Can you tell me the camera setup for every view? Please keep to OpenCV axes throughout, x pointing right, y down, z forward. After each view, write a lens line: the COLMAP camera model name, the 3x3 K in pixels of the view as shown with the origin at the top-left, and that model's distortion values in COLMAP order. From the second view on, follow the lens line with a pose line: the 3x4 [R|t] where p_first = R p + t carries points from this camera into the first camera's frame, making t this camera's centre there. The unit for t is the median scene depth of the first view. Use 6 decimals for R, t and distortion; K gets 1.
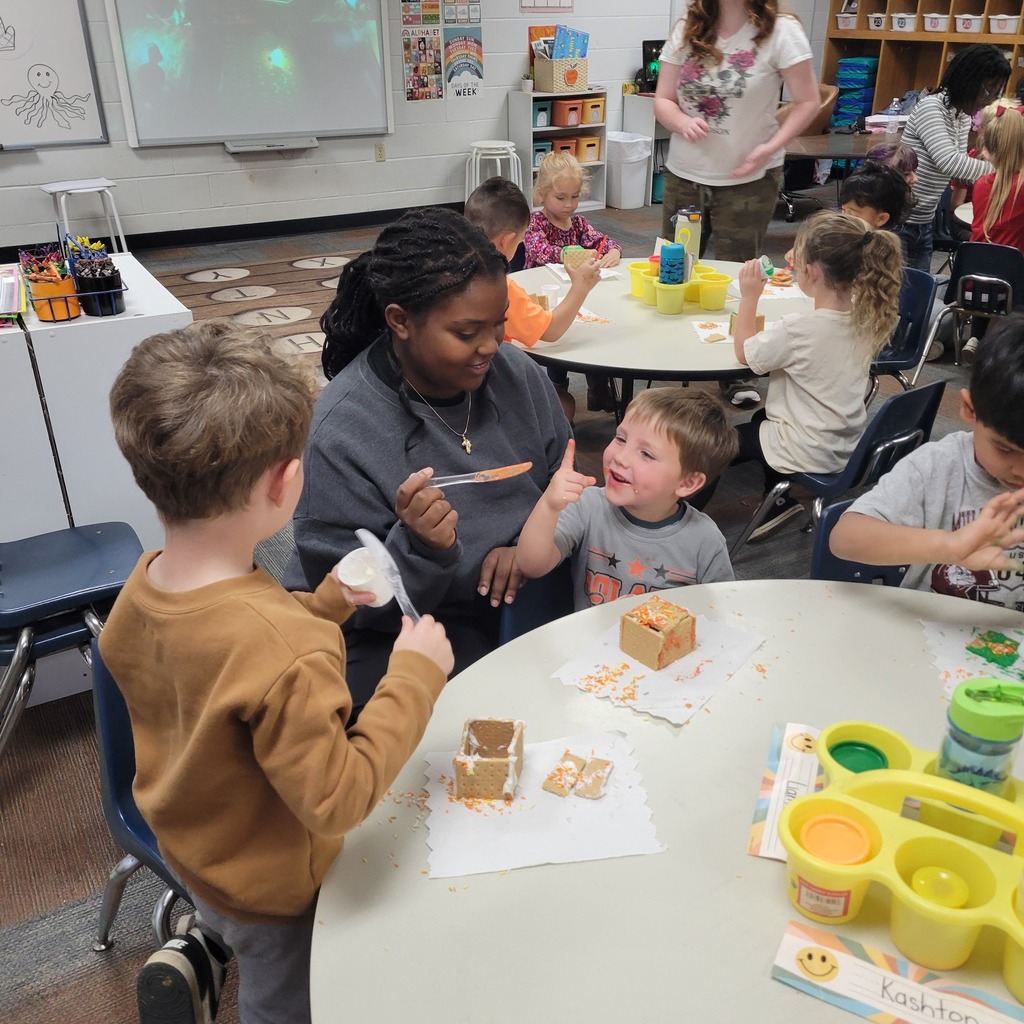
lens RADIAL K [[1006.6, 0, 511.9], [0, 1006.6, 515.8], [0, 0, 1]] dist [-0.001008, 0.000000]
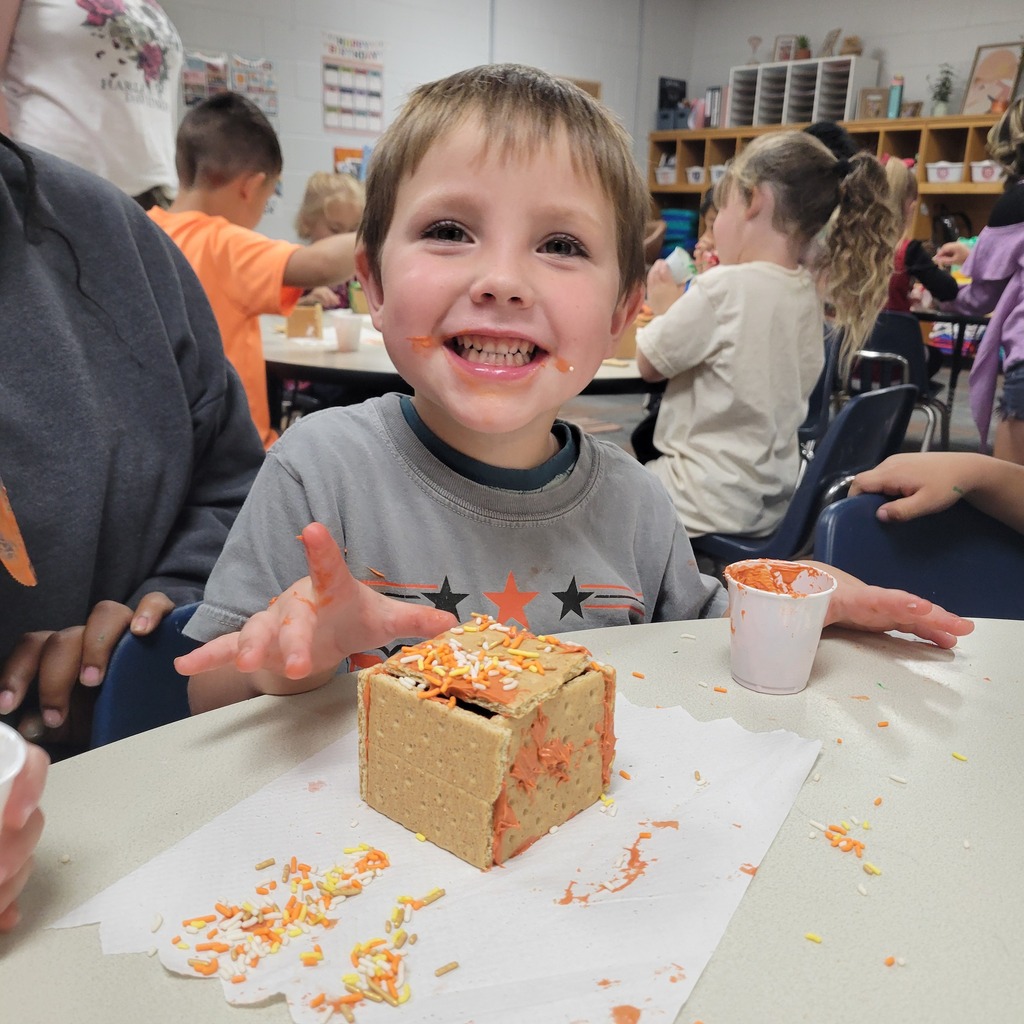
lens RADIAL K [[1006.6, 0, 509.0], [0, 1006.6, 511.4], [0, 0, 1]] dist [-0.001008, 0.000000]
pose [[0.986894, -0.004247, 0.161311, 0.023052], [0.036590, 0.979506, -0.198064, 0.024679], [-0.157164, 0.201371, 0.966824, 0.156222]]
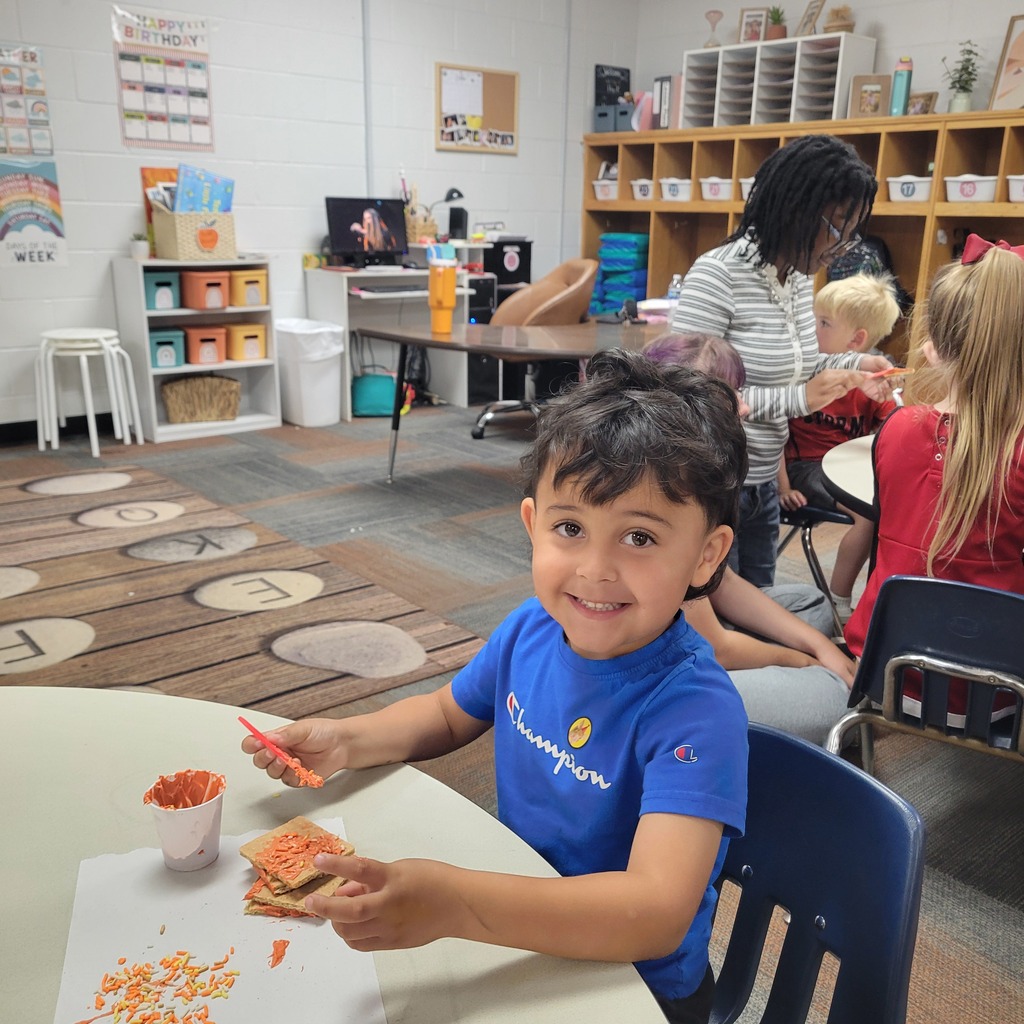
lens RADIAL K [[1006.6, 0, 505.7], [0, 1006.6, 509.0], [0, 0, 1]] dist [-0.001008, 0.000000]
pose [[0.985220, -0.023215, 0.169714, 0.136485], [0.056154, 0.979795, -0.191959, -0.120560], [-0.161829, 0.198652, 0.966617, 0.356511]]
